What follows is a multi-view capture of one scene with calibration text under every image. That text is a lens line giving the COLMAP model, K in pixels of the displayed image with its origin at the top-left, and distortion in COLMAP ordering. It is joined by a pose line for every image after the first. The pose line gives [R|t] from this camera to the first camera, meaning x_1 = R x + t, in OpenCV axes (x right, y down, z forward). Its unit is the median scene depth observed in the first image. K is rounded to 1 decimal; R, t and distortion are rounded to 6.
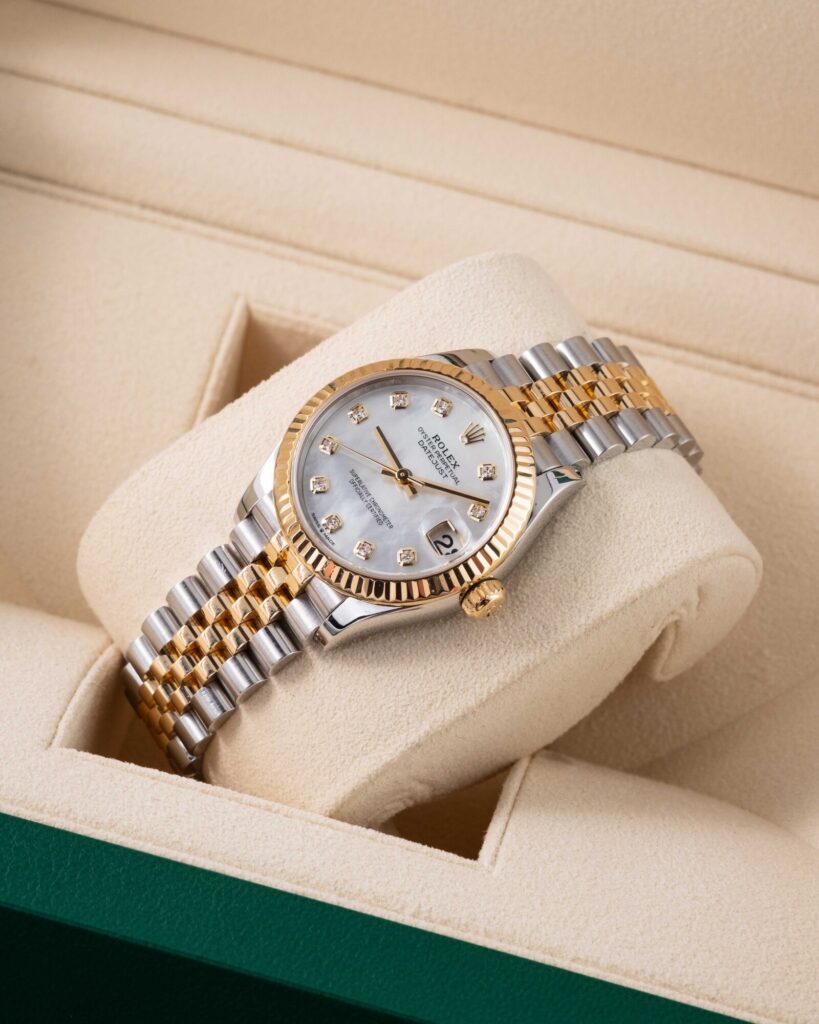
lens RADIAL K [[4767.9, 0, 434.0], [0, 4767.9, 477.7], [0, 0, 1]] dist [0.279337, 0.000000]
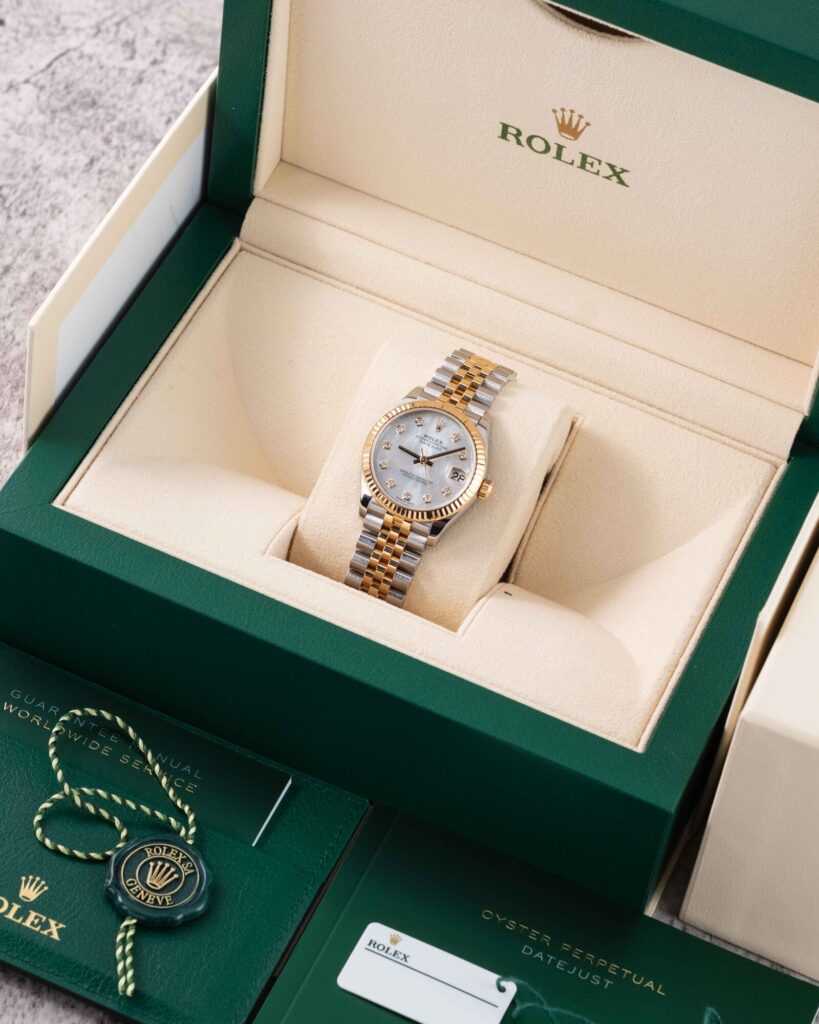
lens RADIAL K [[4767.9, 0, 407.9], [0, 4767.9, 514.2], [0, 0, 1]] dist [0.279337, 0.000000]
pose [[0.984950, 0.119088, -0.125268, 0.237662], [-0.112200, 0.991830, 0.060701, -0.093556], [0.131473, -0.045733, 0.990264, -1.045175]]
